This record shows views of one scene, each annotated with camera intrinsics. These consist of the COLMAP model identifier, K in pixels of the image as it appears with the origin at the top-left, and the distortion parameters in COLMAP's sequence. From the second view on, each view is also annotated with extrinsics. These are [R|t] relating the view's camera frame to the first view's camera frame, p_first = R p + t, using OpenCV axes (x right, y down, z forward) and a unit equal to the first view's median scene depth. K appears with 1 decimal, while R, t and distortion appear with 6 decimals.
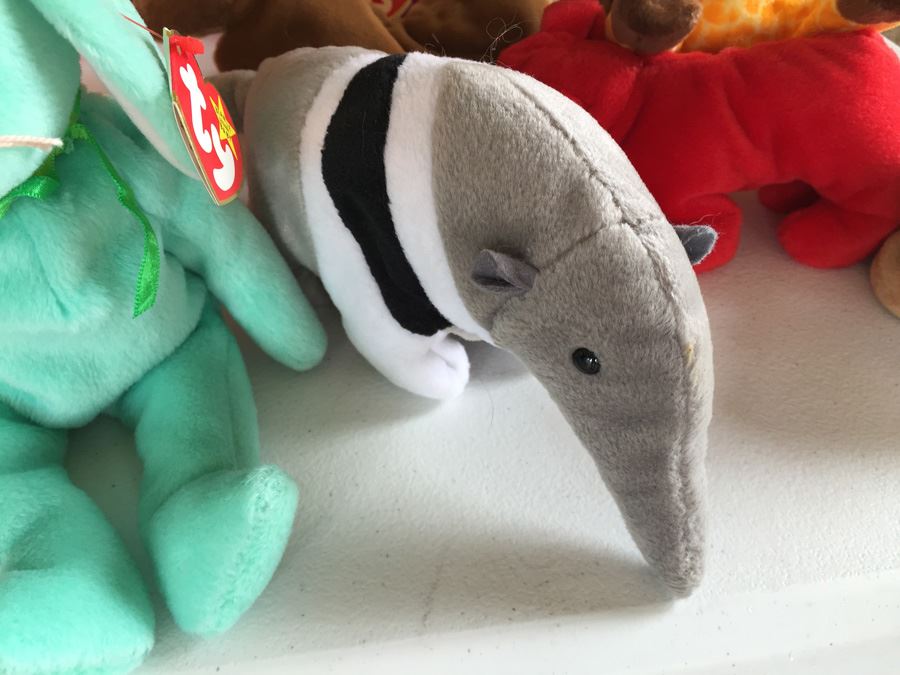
lens RADIAL K [[788.5, 0, 446.7], [0, 788.5, 331.6], [0, 0, 1]] dist [0.081355, -0.141381]
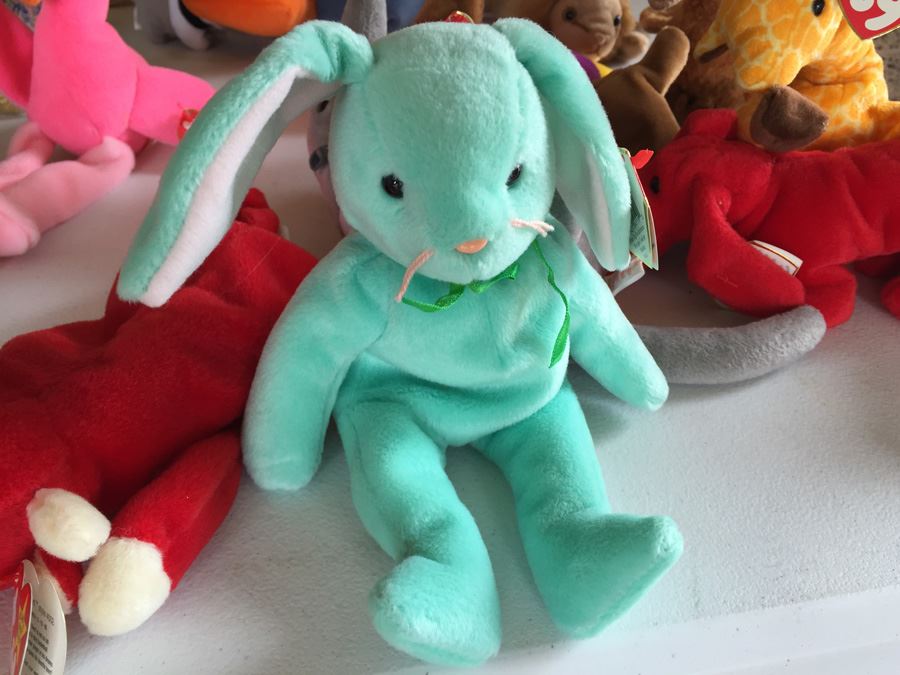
lens RADIAL K [[788.5, 0, 446.7], [0, 788.5, 331.6], [0, 0, 1]] dist [0.081355, -0.141381]
pose [[0.998973, -0.014744, 0.042839, -0.320707], [0.017939, 0.997008, -0.075184, 0.010323], [-0.041603, 0.075876, 0.996249, -0.185859]]
